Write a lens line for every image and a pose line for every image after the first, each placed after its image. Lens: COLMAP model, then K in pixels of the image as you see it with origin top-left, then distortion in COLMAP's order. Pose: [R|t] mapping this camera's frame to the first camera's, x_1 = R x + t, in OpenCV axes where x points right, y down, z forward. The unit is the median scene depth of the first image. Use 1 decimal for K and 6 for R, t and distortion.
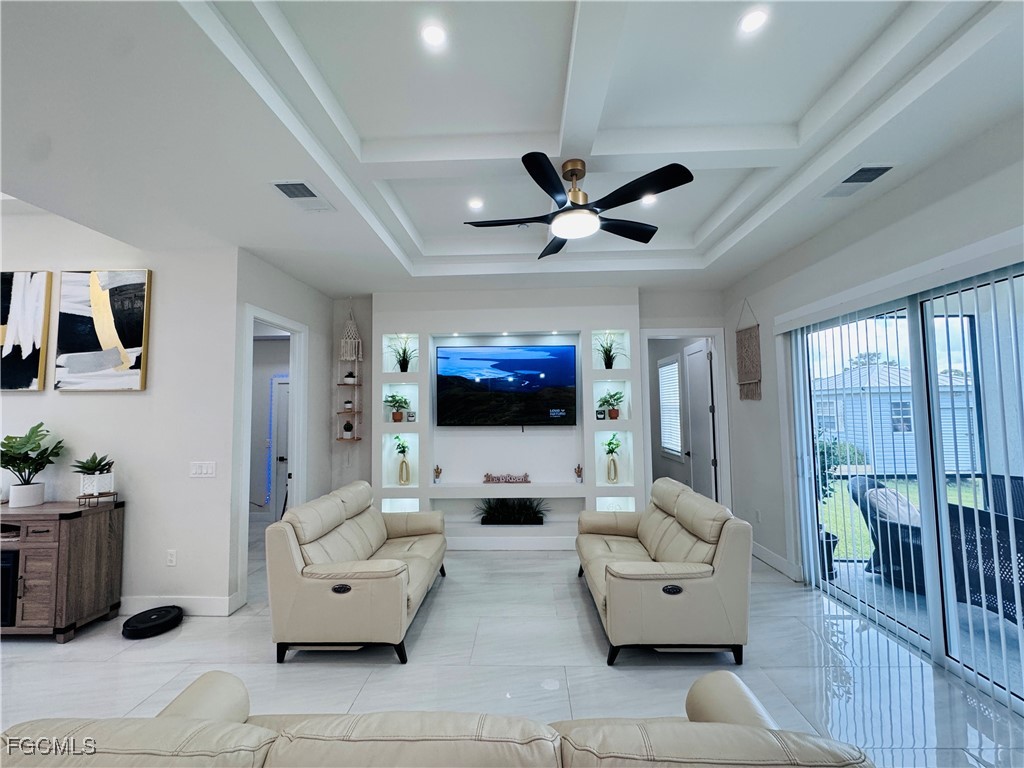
lens RADIAL K [[409.0, 0, 512.7], [0, 409.0, 385.2], [0, 0, 1]] dist [-0.003727, 0.000194]
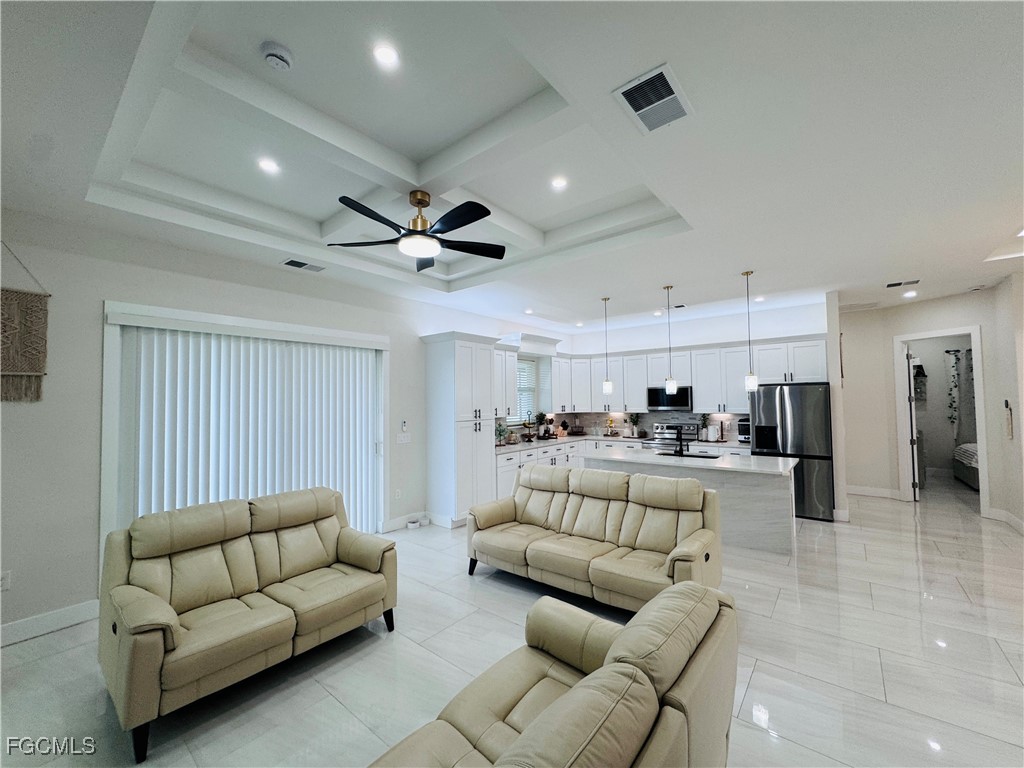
lens RADIAL K [[407.1, 0, 512.8], [0, 407.1, 385.1], [0, 0, 1]] dist [-0.003582, 0.000346]
pose [[-0.795454, 0.048858, 0.604041, -0.552472], [-0.008179, 0.995788, -0.091315, 0.078541], [-0.605958, -0.077578, -0.791705, 1.293026]]
